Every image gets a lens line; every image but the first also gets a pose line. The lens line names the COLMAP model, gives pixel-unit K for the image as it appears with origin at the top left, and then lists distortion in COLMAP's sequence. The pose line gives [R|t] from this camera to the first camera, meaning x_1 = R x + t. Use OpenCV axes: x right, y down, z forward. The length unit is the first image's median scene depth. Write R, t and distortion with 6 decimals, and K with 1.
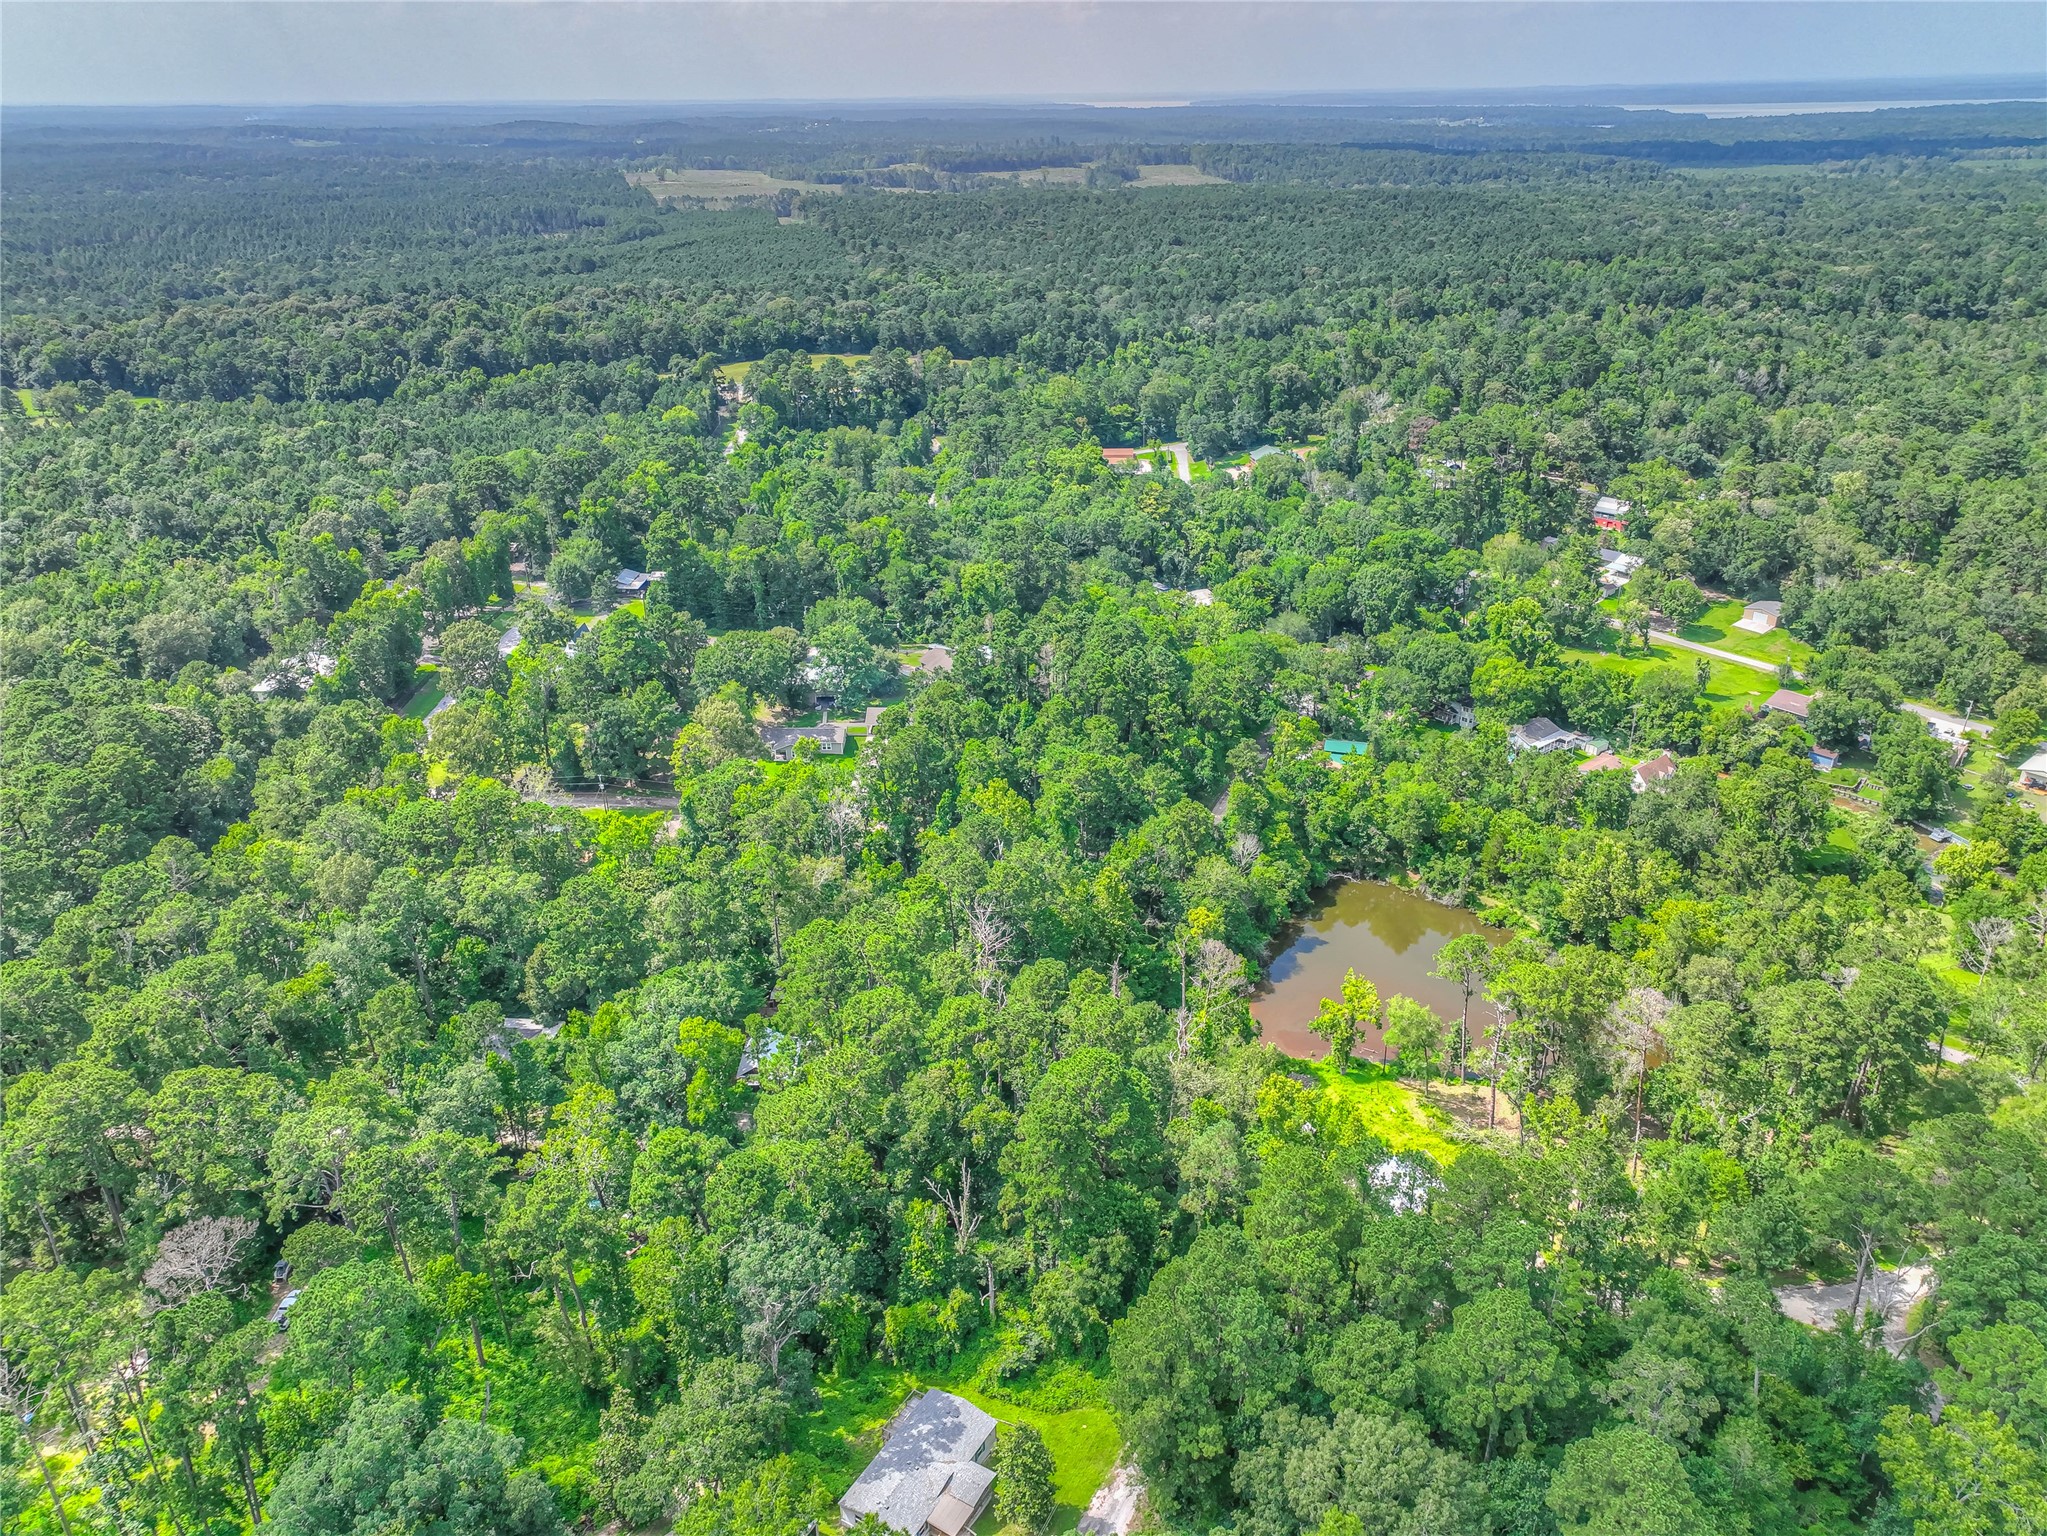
lens RADIAL K [[1436.2, 0, 1024.6], [0, 1436.2, 769.3], [0, 0, 1]] dist [0.011527, 0.020827]
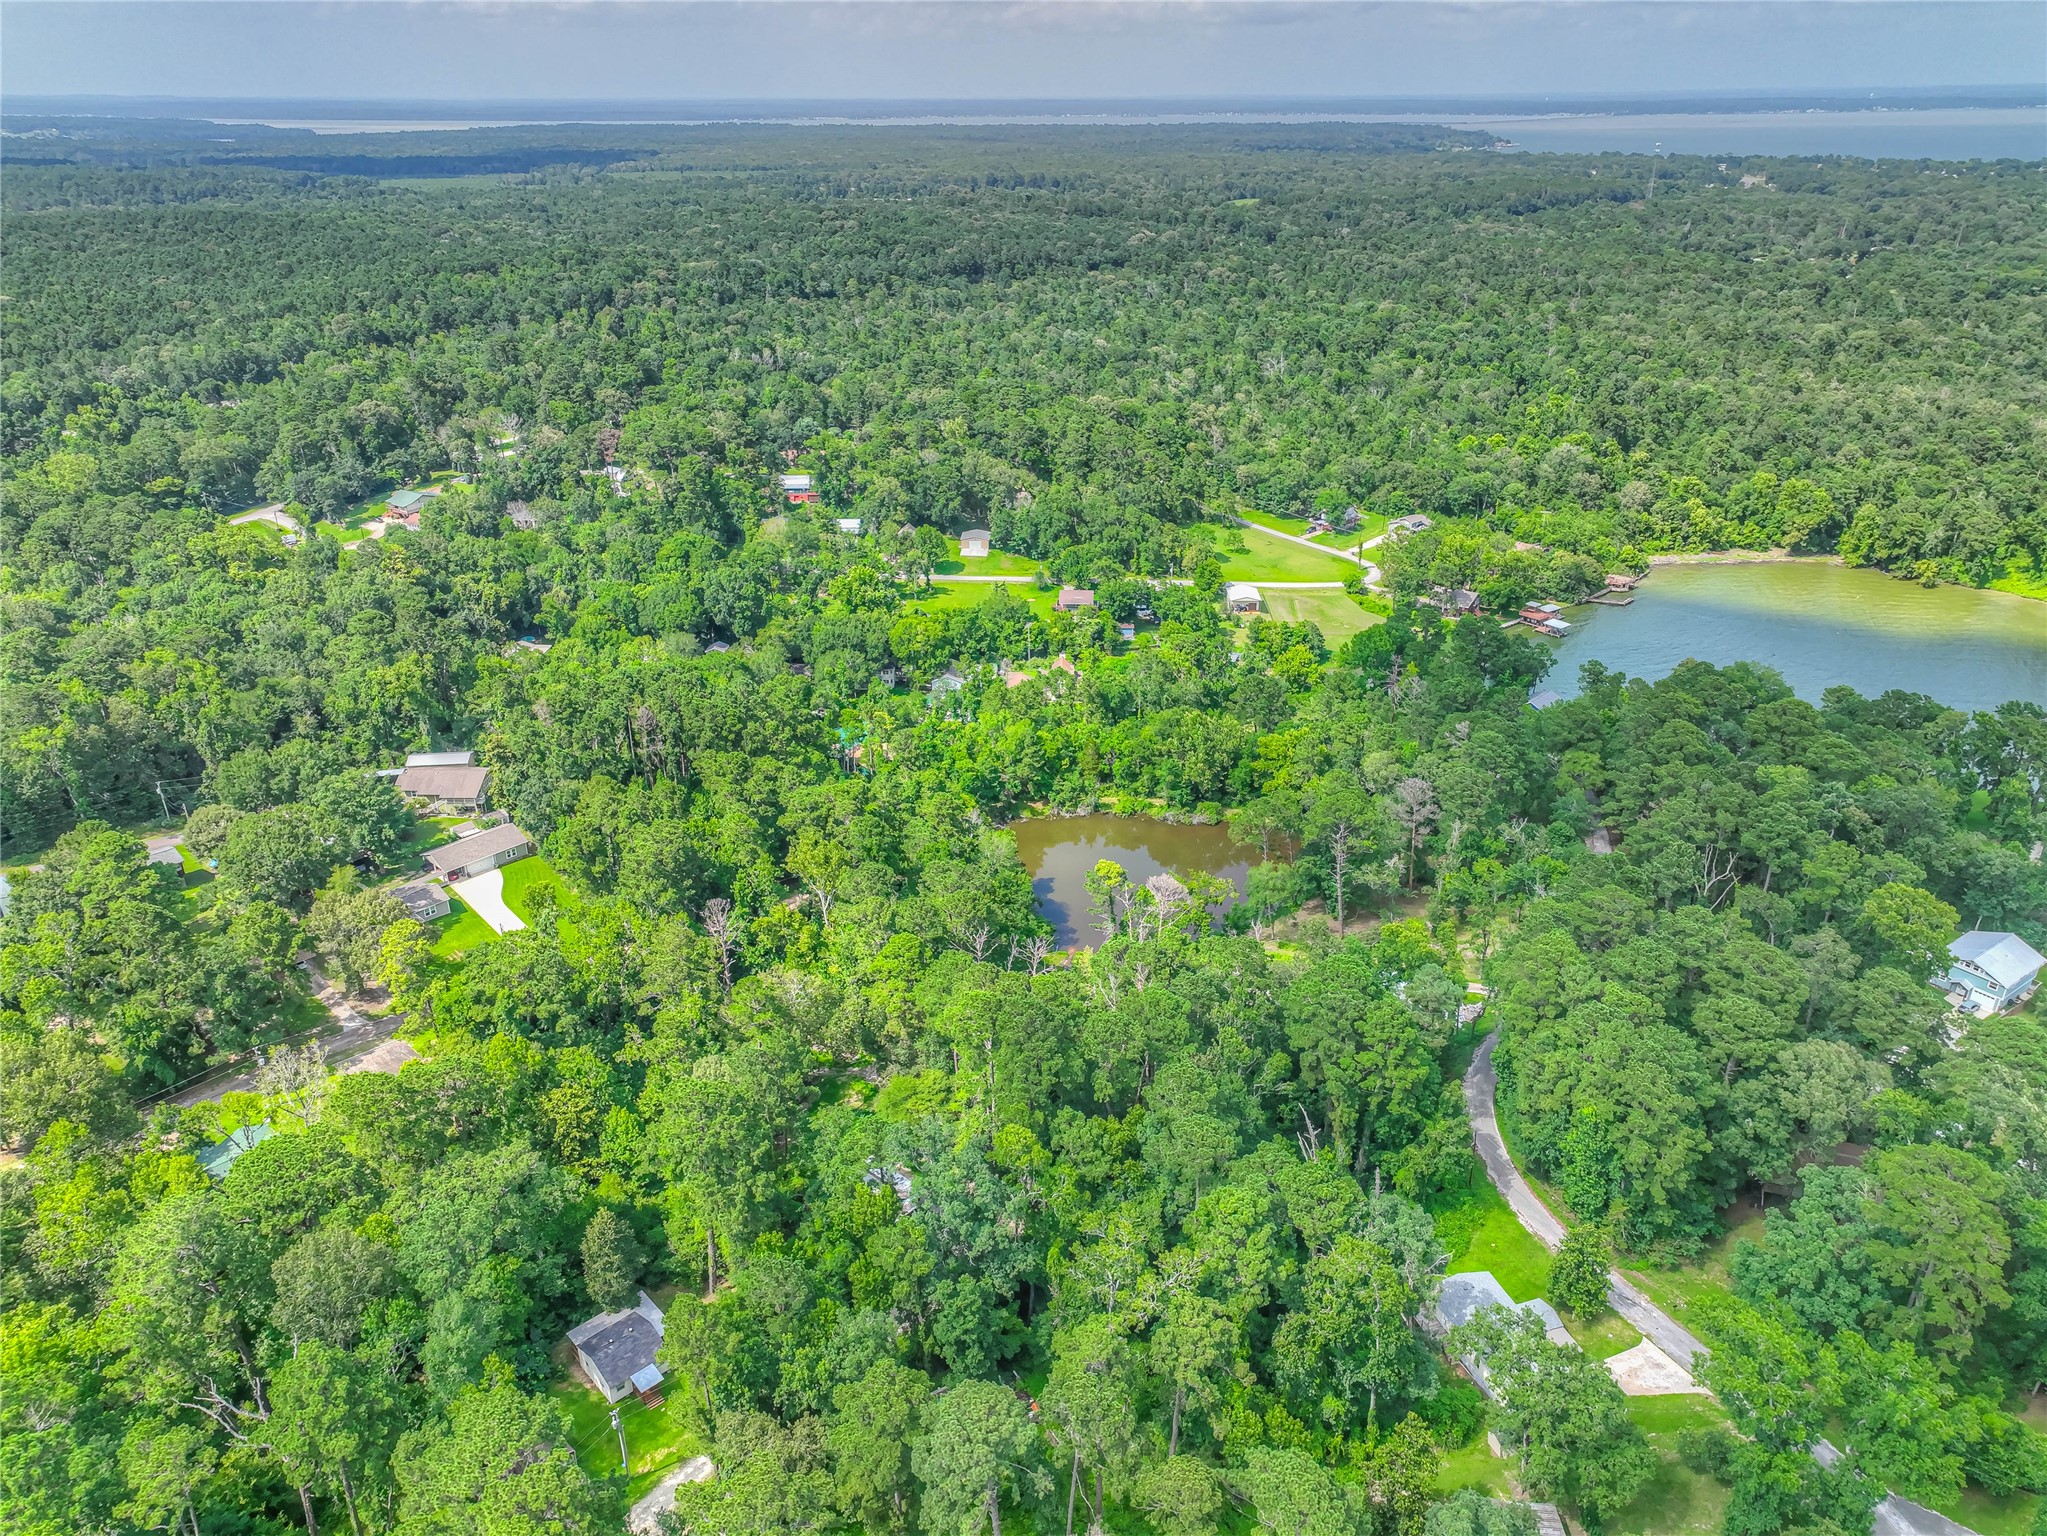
lens RADIAL K [[1436.2, 0, 1024.6], [0, 1436.2, 769.3], [0, 0, 1]] dist [0.011527, 0.020827]
pose [[0.658528, -0.312536, 0.684589, -0.317433], [0.318845, 0.939874, 0.122375, -0.059233], [-0.681674, 0.137690, 0.718583, 0.134207]]
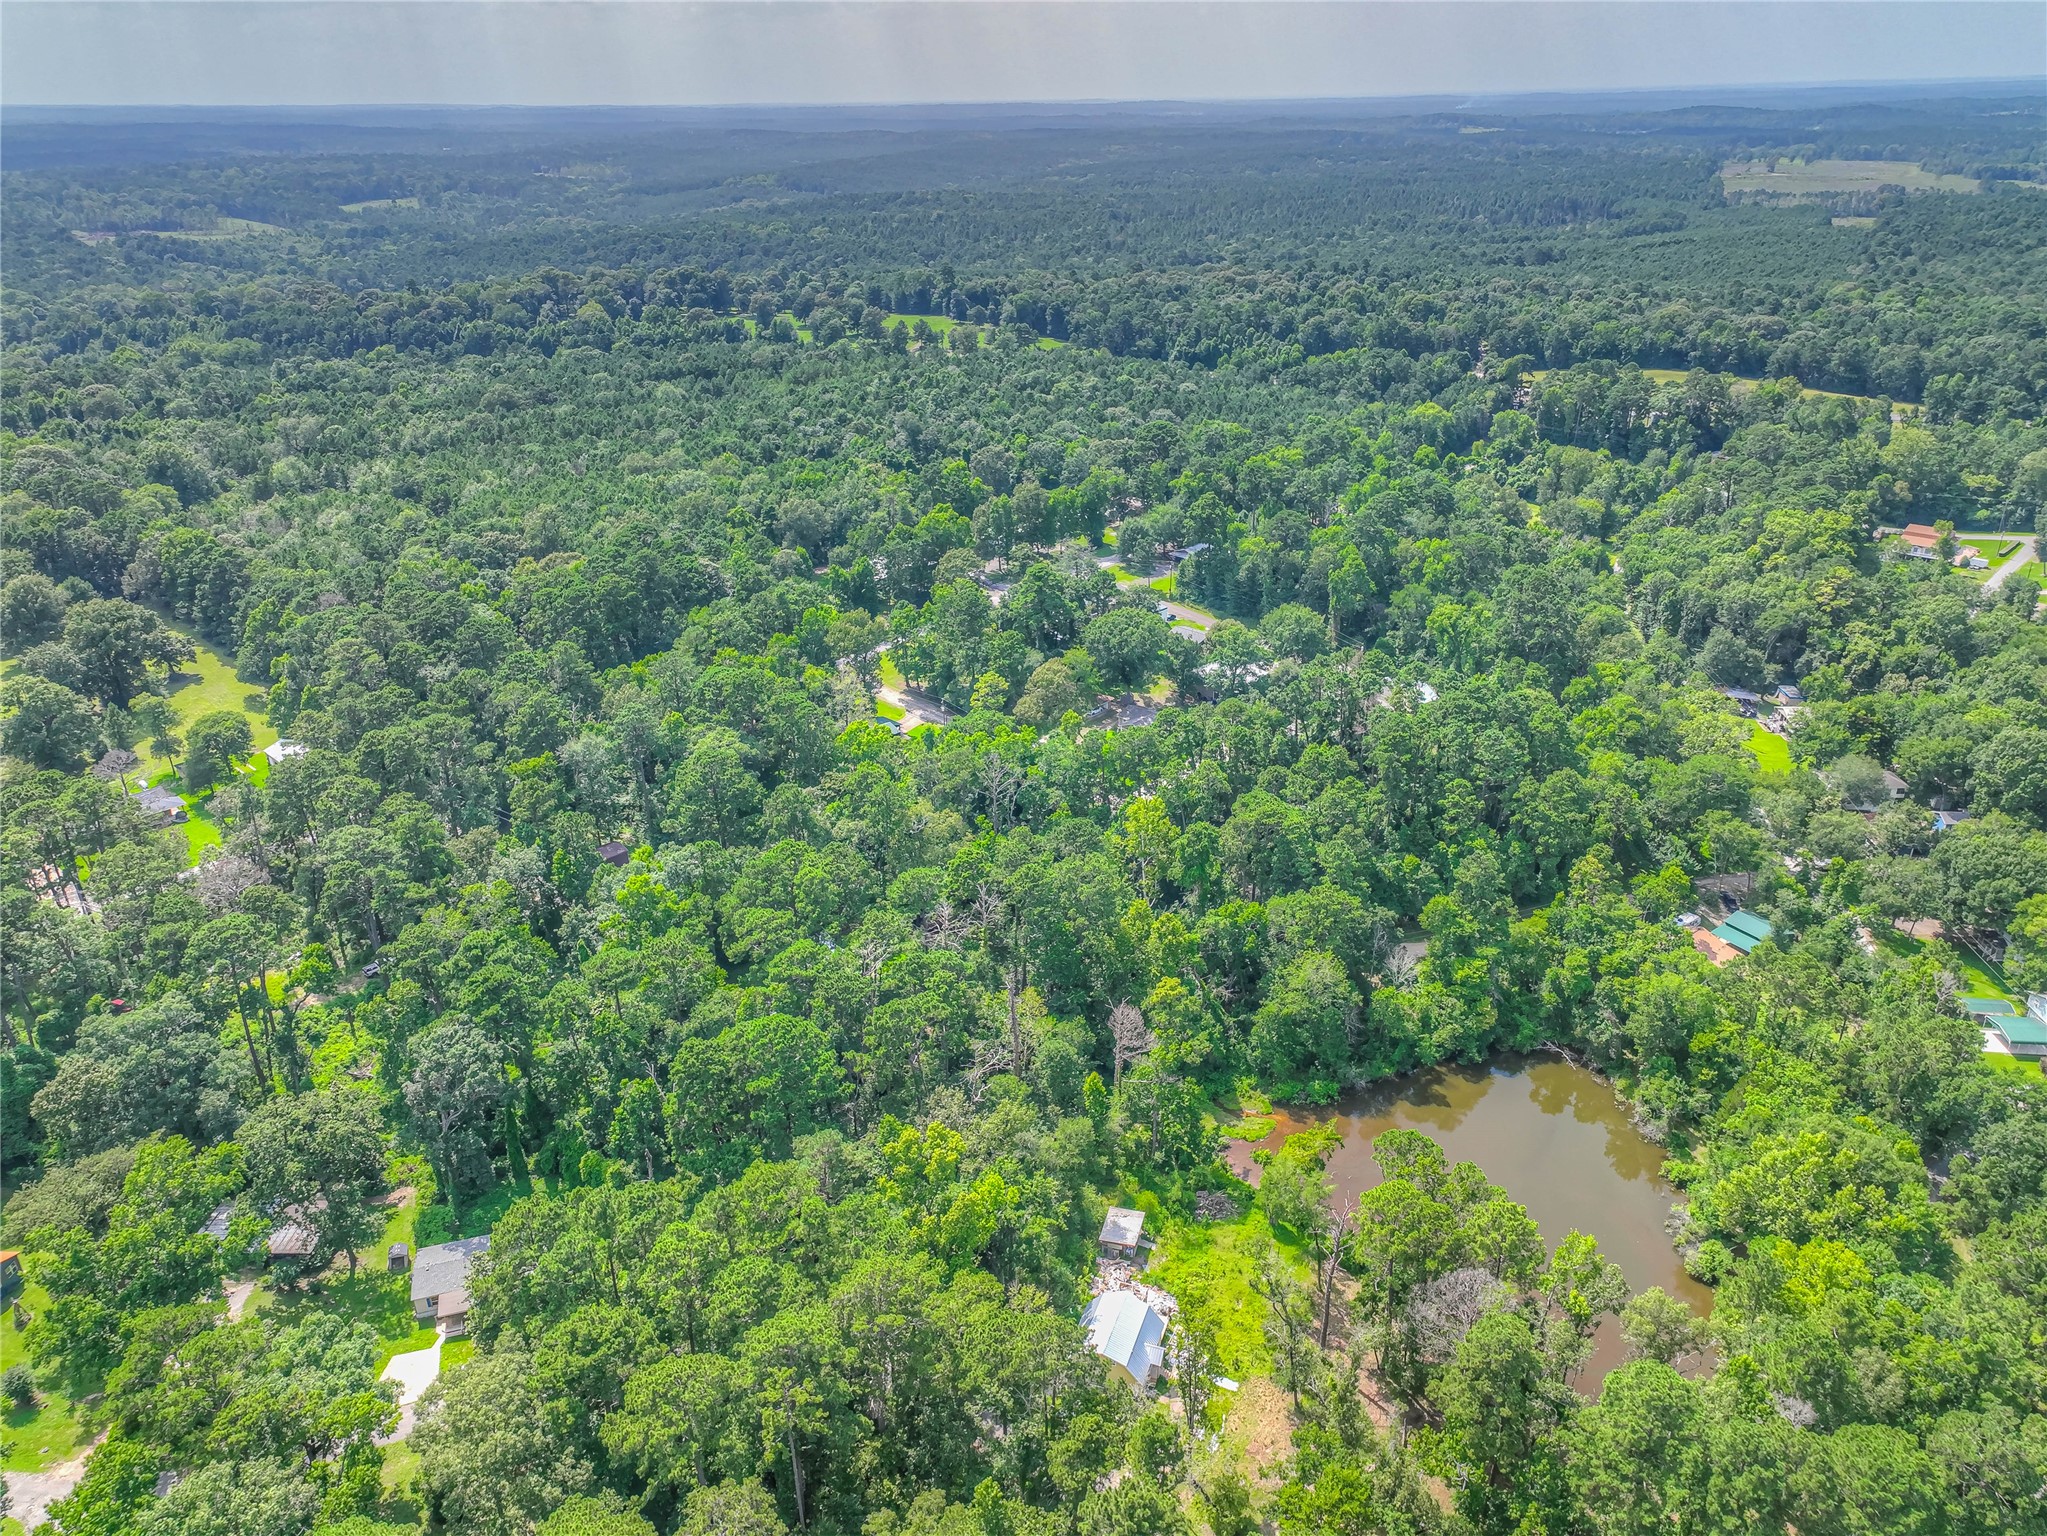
lens RADIAL K [[1436.2, 0, 1024.6], [0, 1436.2, 769.3], [0, 0, 1]] dist [0.011527, 0.020827]
pose [[0.739325, 0.287532, -0.608871, 0.292611], [-0.282548, 0.953258, 0.107079, -0.052646], [0.611200, 0.092869, 0.786009, 0.102917]]
